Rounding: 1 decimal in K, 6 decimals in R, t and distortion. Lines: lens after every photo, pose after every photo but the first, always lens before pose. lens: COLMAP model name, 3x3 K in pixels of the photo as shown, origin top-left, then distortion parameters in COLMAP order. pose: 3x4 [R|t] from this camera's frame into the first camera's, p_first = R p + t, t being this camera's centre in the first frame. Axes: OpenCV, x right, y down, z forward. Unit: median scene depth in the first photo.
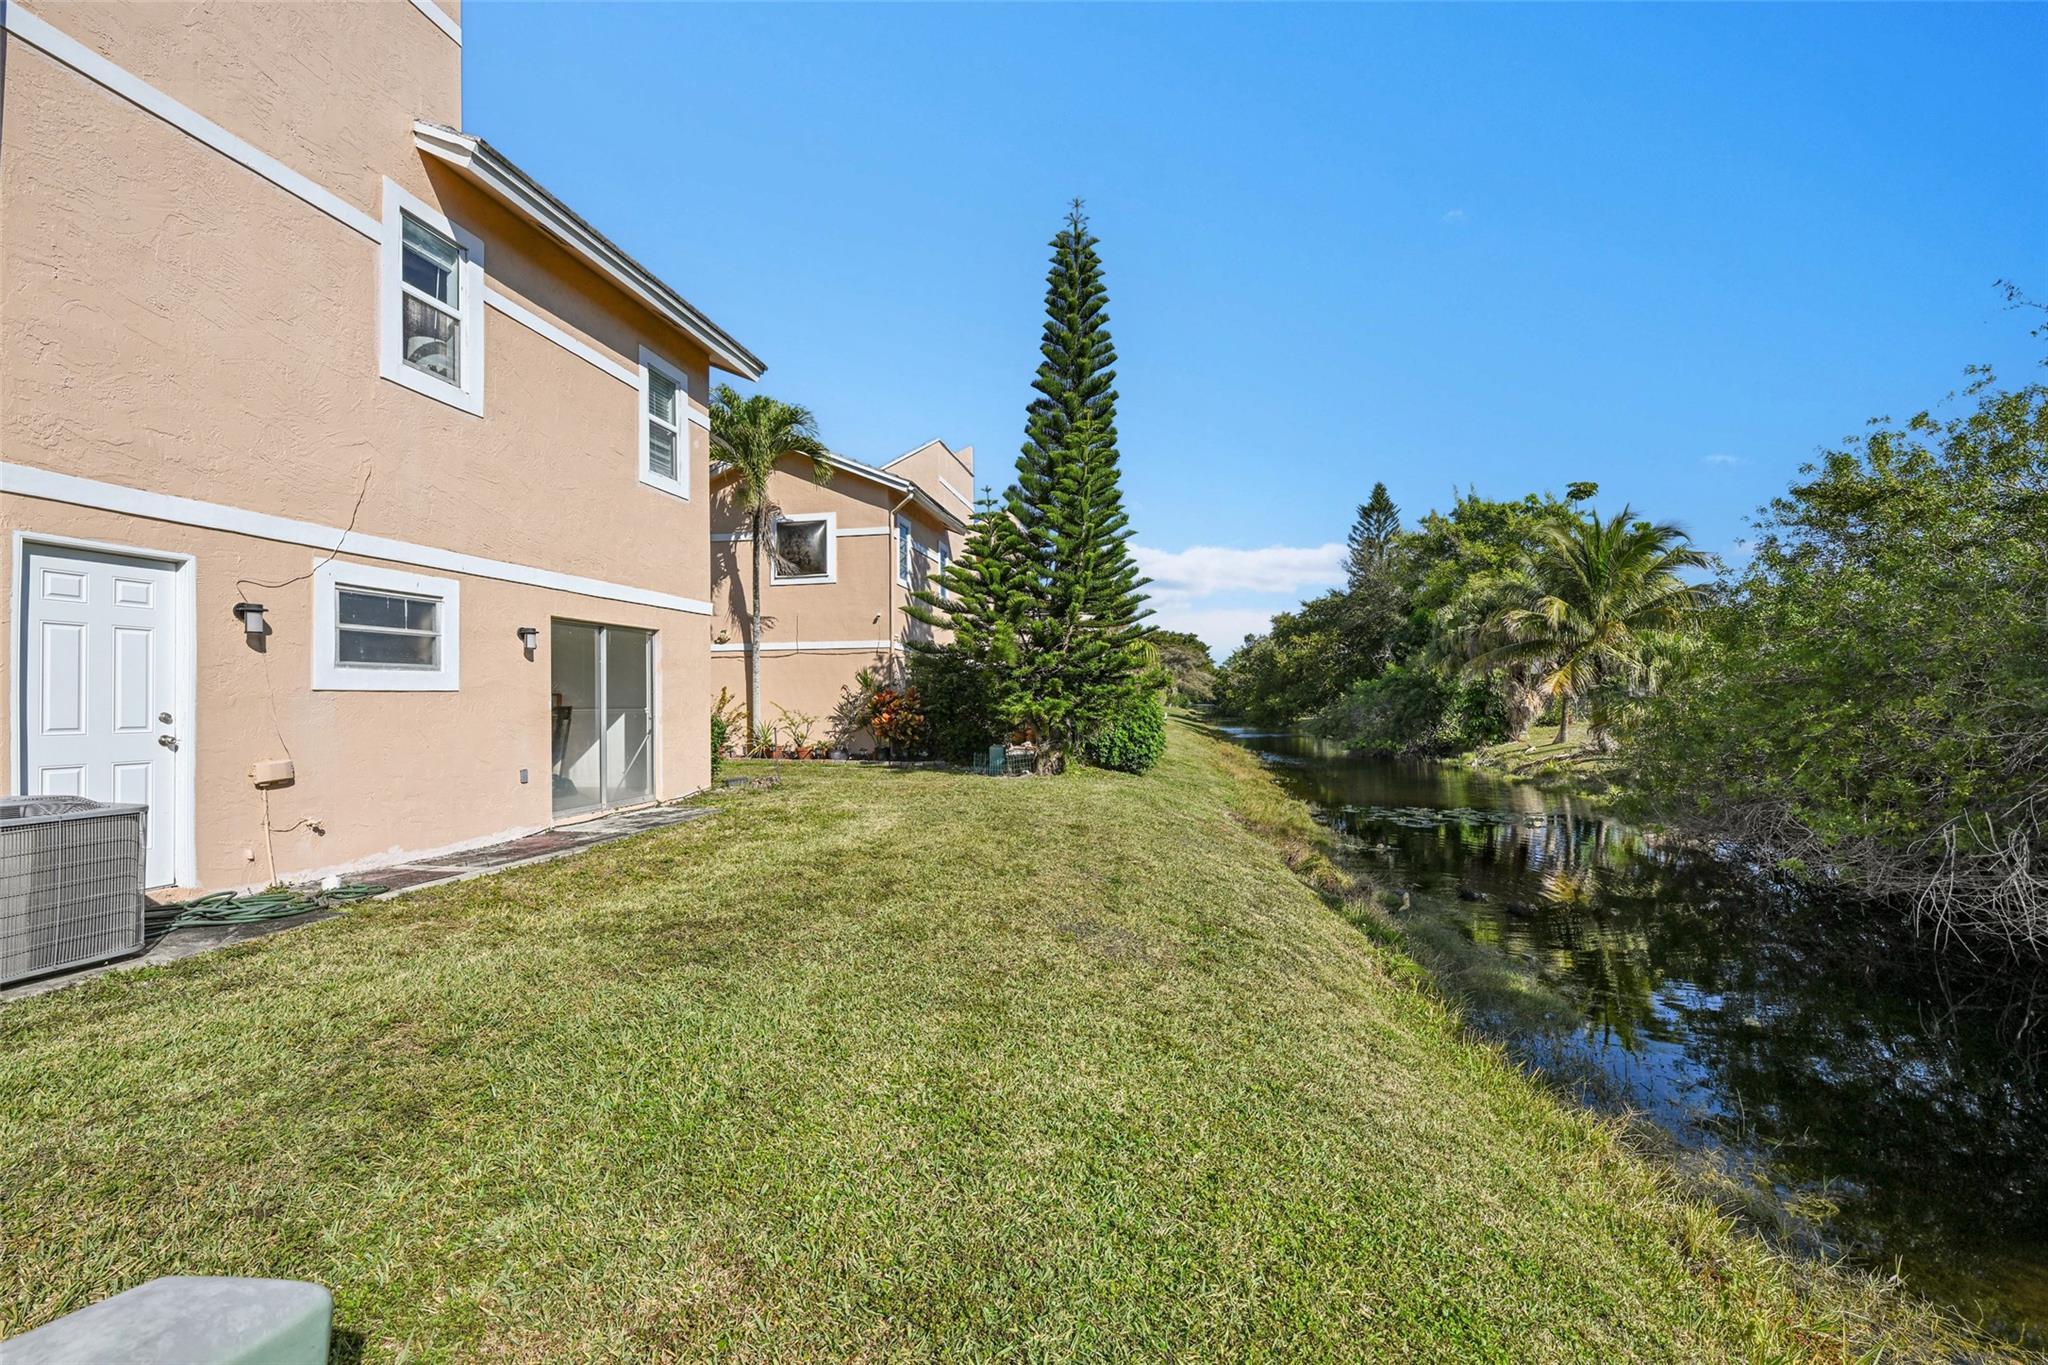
lens RADIAL K [[809.4, 0, 1020.1], [0, 809.4, 685.1], [0, 0, 1]] dist [0.001043, -0.000040]
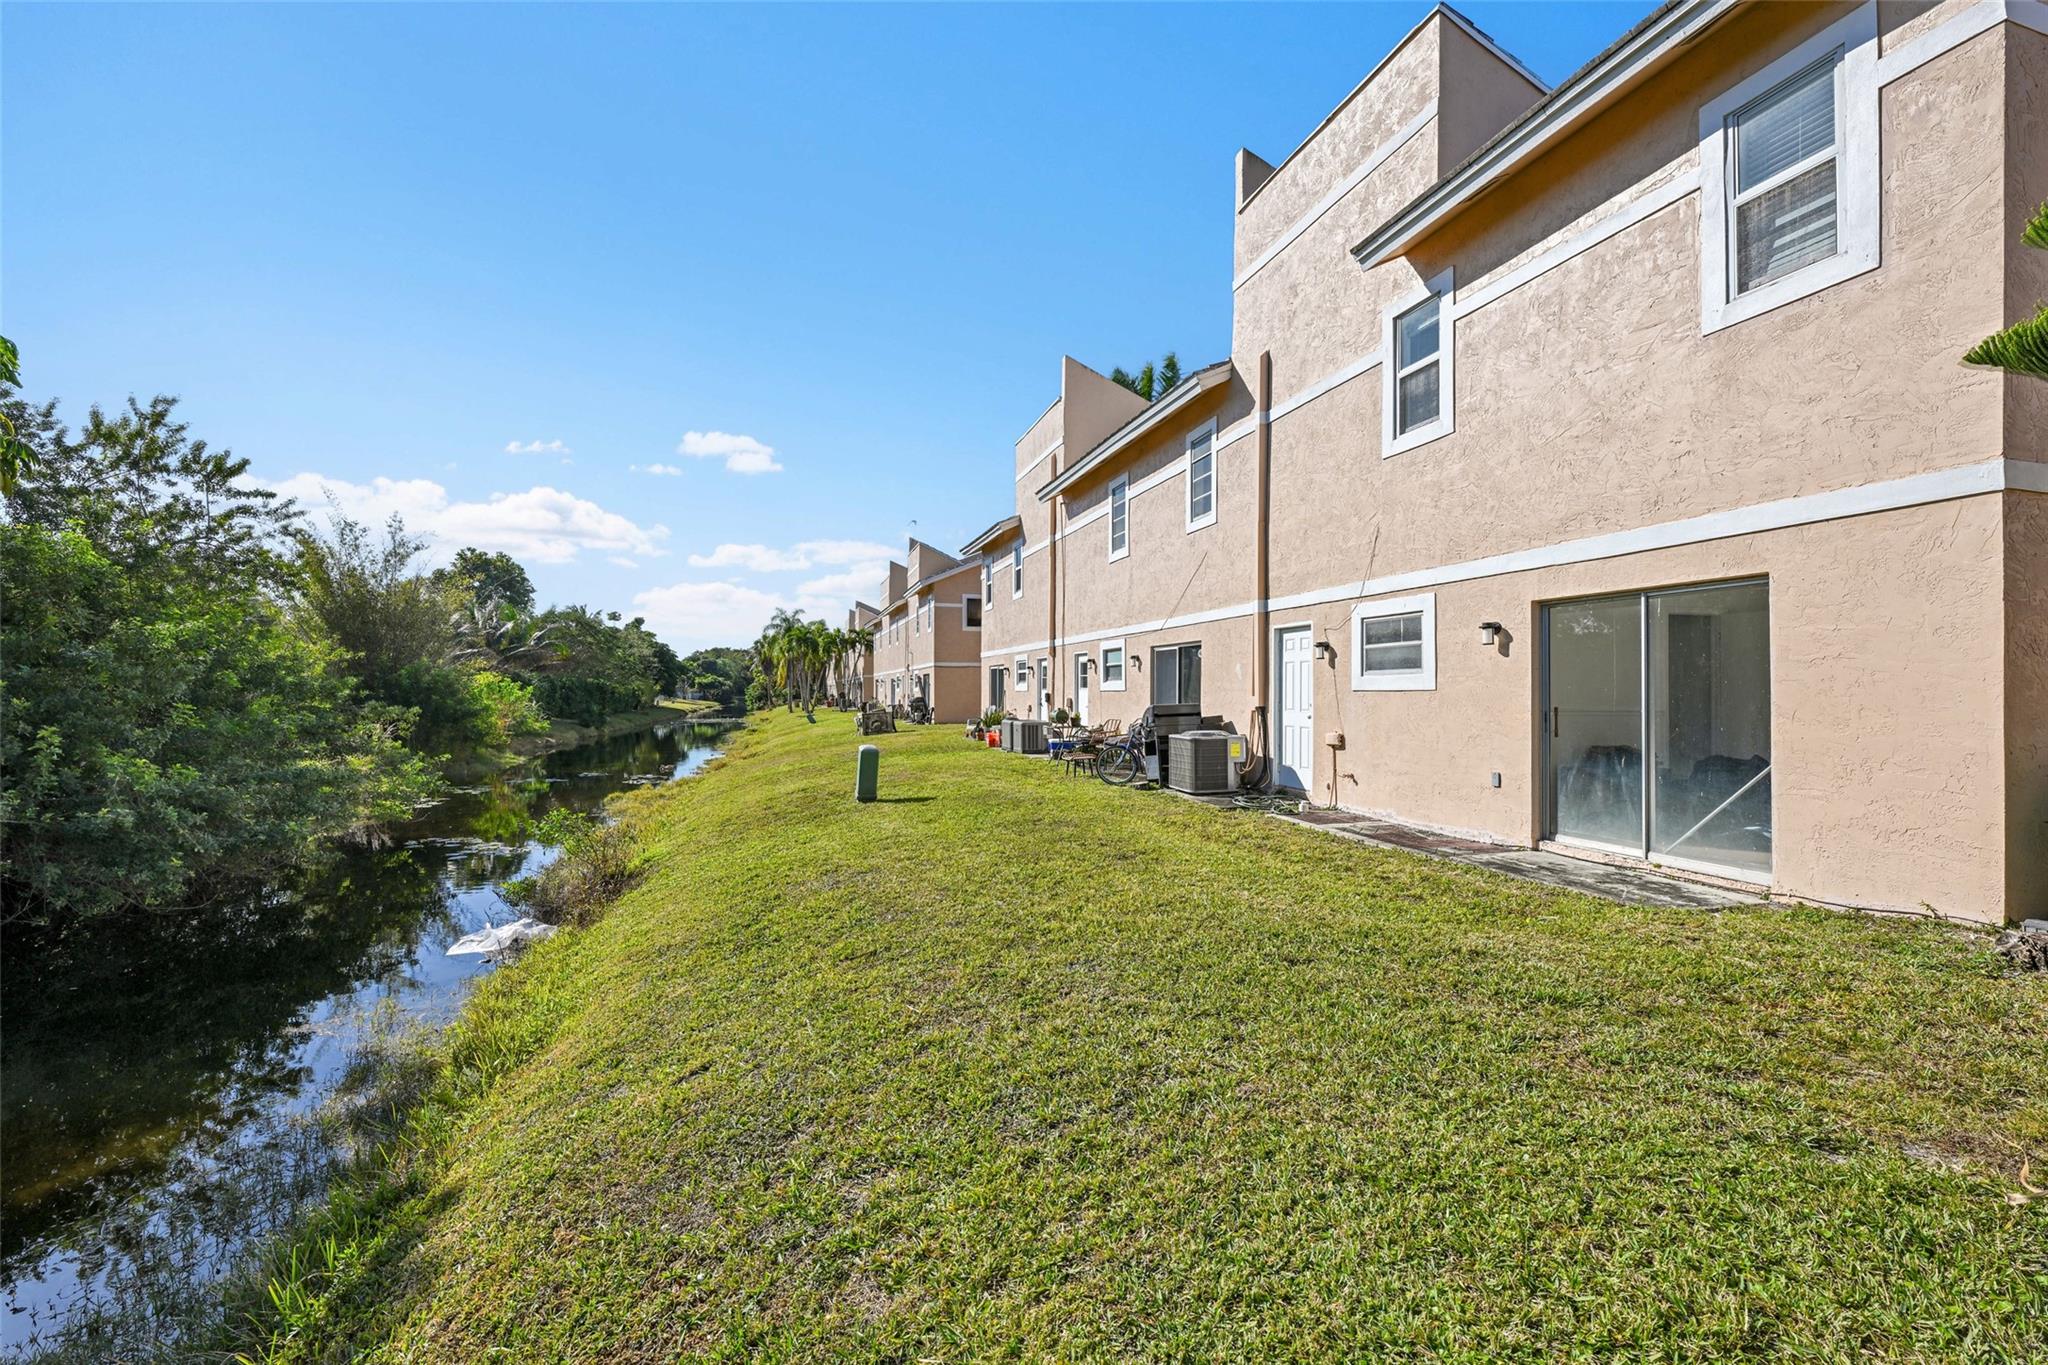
lens RADIAL K [[809.4, 0, 1020.1], [0, 809.4, 685.1], [0, 0, 1]] dist [0.001043, -0.000040]
pose [[-0.894825, -0.012544, -0.446241, 0.320435], [-0.005224, 0.999831, -0.017631, 0.022117], [0.446387, -0.013446, -0.894739, 1.764607]]
